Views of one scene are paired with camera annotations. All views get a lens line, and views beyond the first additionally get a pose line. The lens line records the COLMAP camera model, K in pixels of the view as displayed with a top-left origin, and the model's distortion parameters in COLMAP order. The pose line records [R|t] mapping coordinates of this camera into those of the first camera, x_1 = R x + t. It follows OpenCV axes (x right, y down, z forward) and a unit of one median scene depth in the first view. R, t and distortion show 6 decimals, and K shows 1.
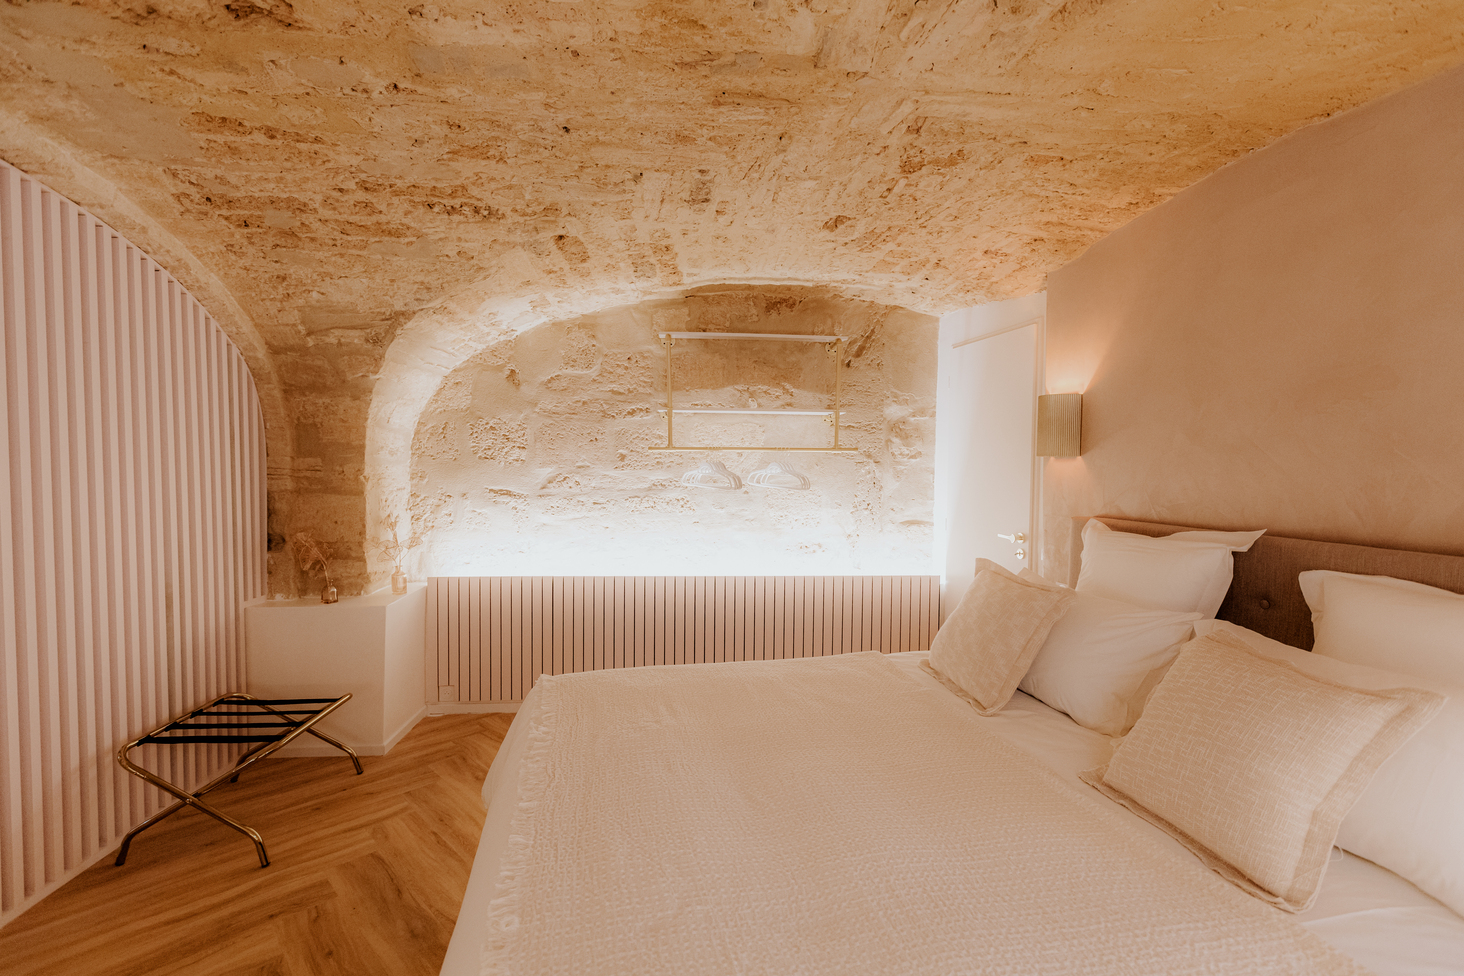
lens RADIAL K [[683.6, 0, 762.5], [0, 683.6, 483.5], [0, 0, 1]] dist [0.001333, 0.000480]
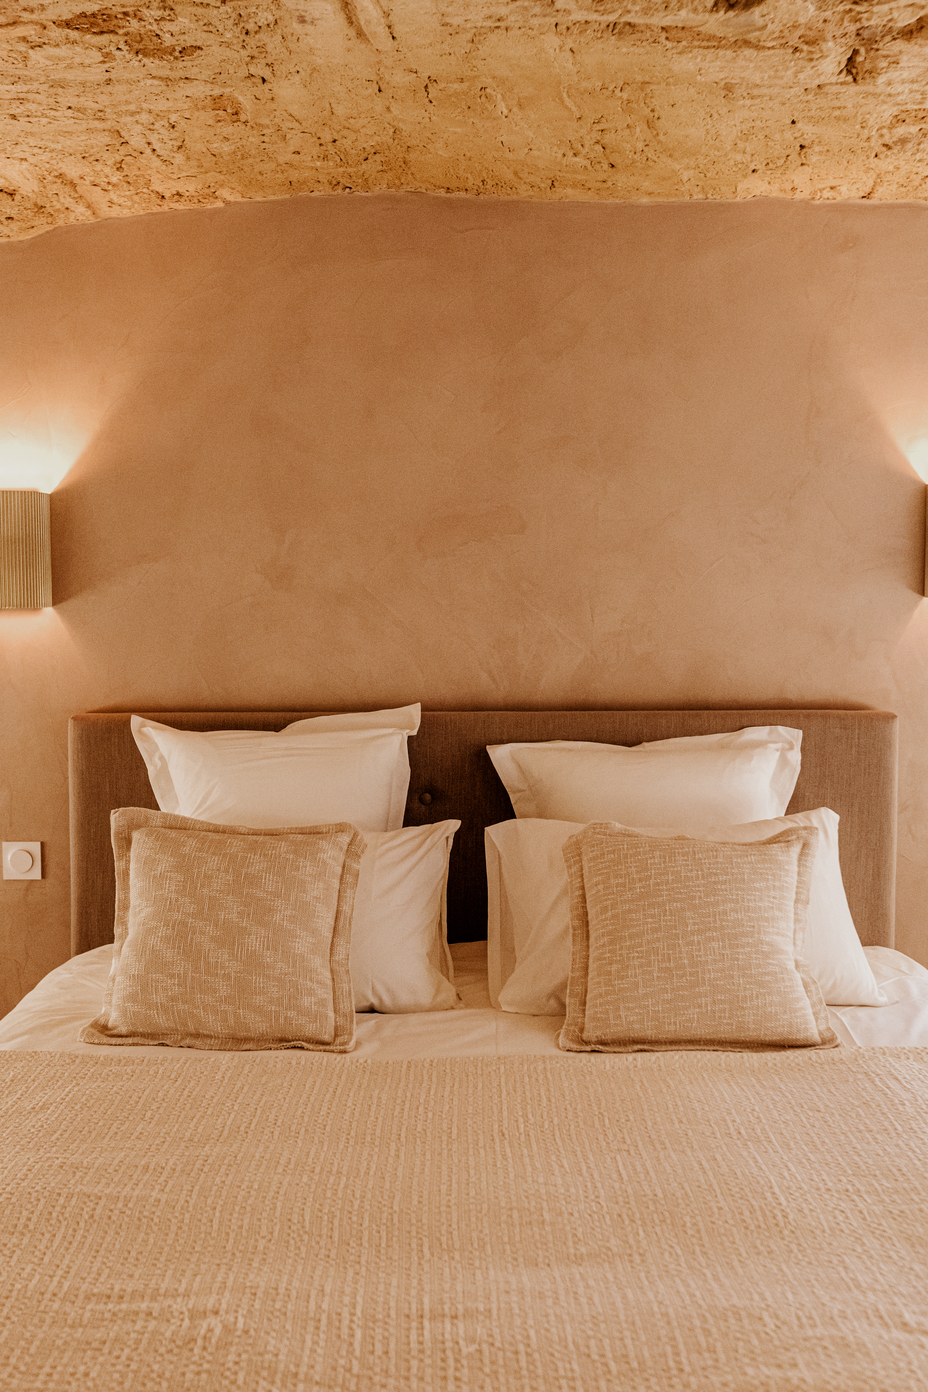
lens RADIAL K [[1386.9, 0, 464.0], [0, 1386.9, 696.0], [0, 0, 1]] dist [-0.013486, -0.004338]
pose [[0.221760, -0.083476, 0.971522, -0.787600], [0.031980, 0.996416, 0.078315, -0.063645], [-0.974577, 0.013702, 0.223634, 0.596931]]
